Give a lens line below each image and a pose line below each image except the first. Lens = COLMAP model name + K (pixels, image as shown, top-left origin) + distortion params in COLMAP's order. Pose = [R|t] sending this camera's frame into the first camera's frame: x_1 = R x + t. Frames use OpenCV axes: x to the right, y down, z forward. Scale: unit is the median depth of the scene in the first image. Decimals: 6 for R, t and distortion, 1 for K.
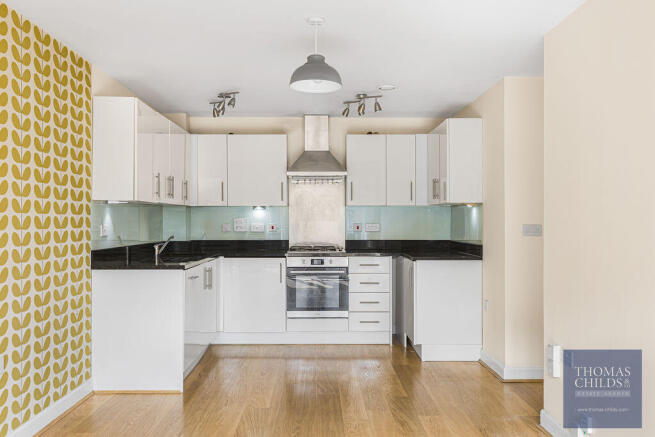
lens RADIAL K [[651.0, 0, 327.7], [0, 651.0, 219.3], [0, 0, 1]] dist [0.025366, 0.000000]
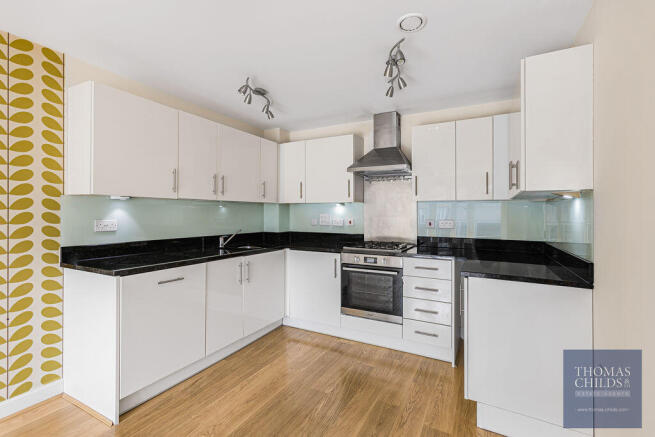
lens RADIAL K [[300.6, 0, 331.3], [0, 300.6, 213.5], [0, 0, 1]] dist [0.000631, 0.000573]
pose [[0.873523, 0.004749, -0.486761, 0.147797], [-0.004011, 0.999989, 0.002558, -0.003732], [0.486767, -0.000282, 0.873532, 0.588746]]
